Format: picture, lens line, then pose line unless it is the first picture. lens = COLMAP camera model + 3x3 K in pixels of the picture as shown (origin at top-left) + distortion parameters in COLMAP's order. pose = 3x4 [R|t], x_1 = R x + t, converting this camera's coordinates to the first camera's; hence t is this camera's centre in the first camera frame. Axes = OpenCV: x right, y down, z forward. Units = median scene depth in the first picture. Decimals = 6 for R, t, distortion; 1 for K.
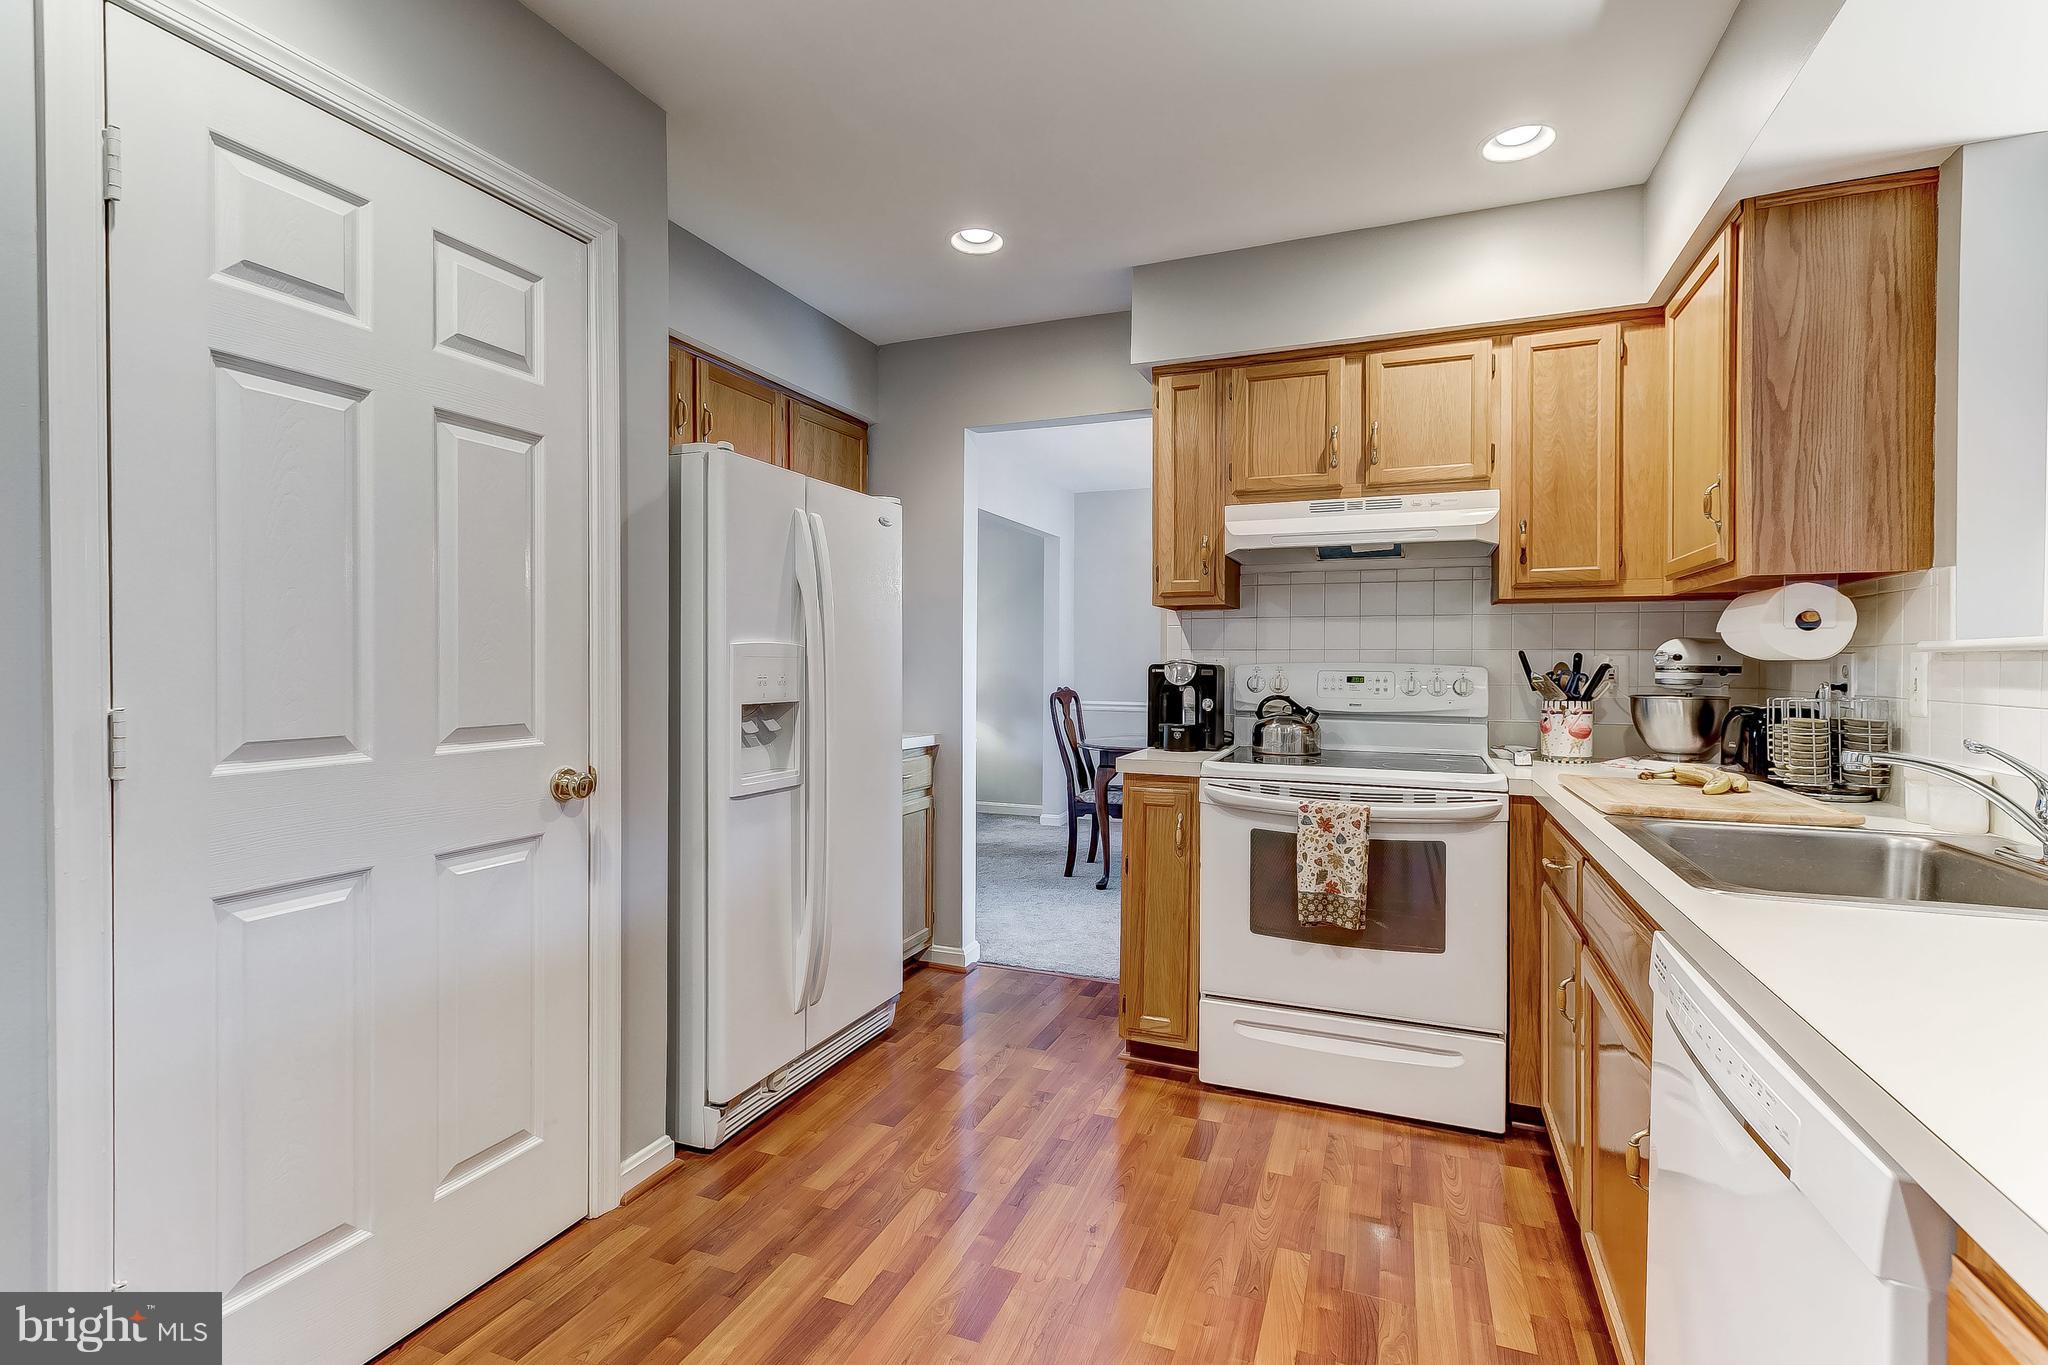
lens RADIAL K [[929.2, 0, 1026.9], [0, 929.2, 665.5], [0, 0, 1]] dist [0.005008, 0.000429]
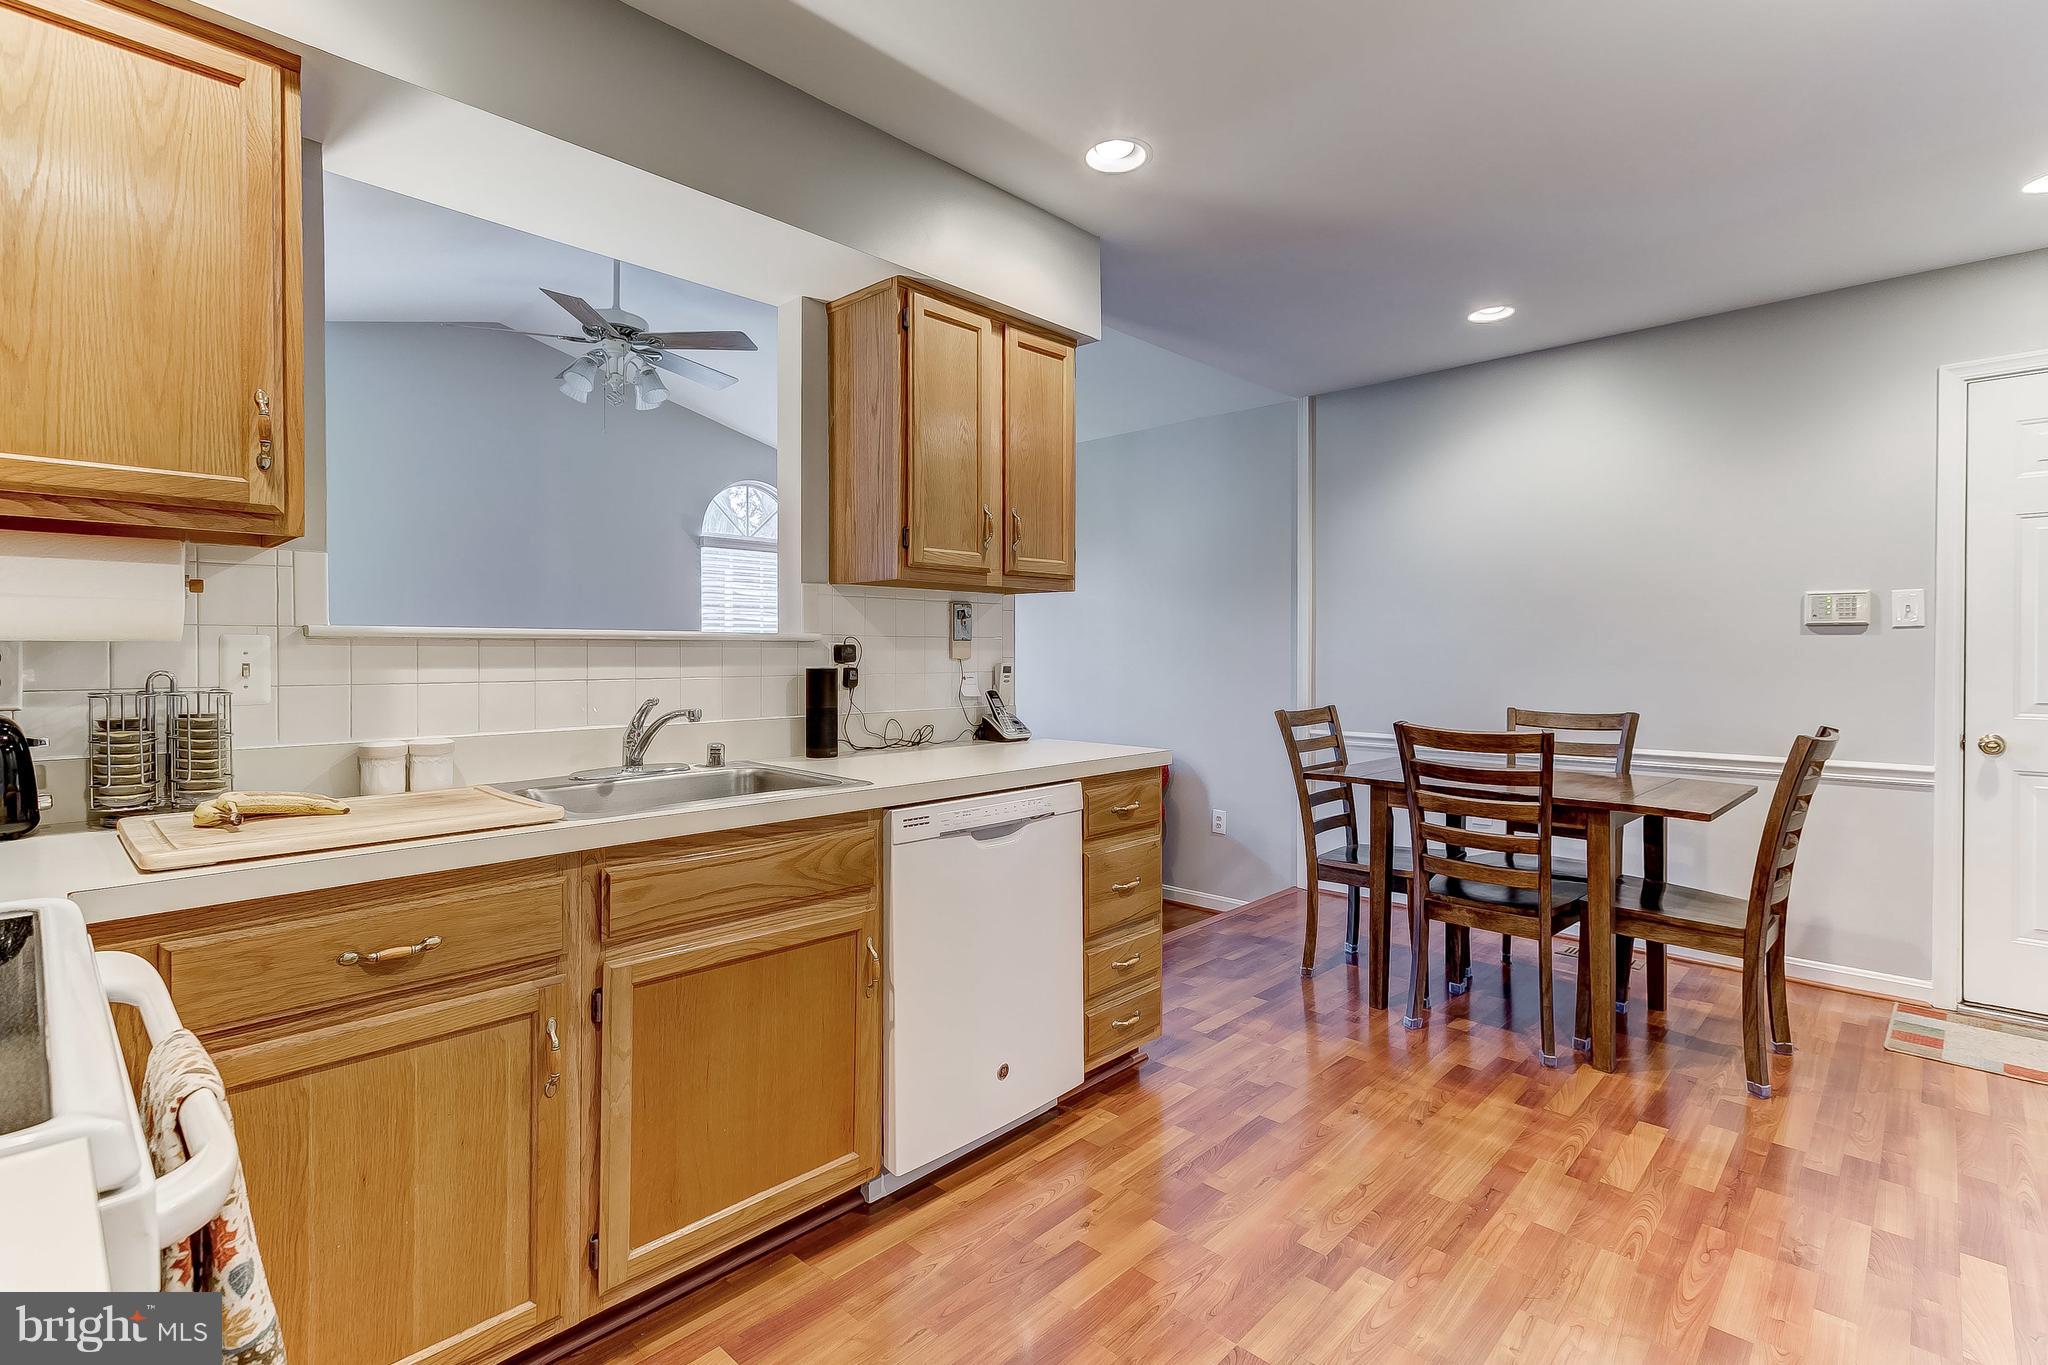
lens RADIAL K [[929.2, 0, 1026.9], [0, 929.2, 665.5], [0, 0, 1]] dist [0.005008, 0.000429]
pose [[-0.929439, -0.010197, 0.368835, -0.070350], [-0.003934, 0.999835, 0.017729, -0.002142], [-0.368955, 0.015027, -0.929326, 1.128840]]
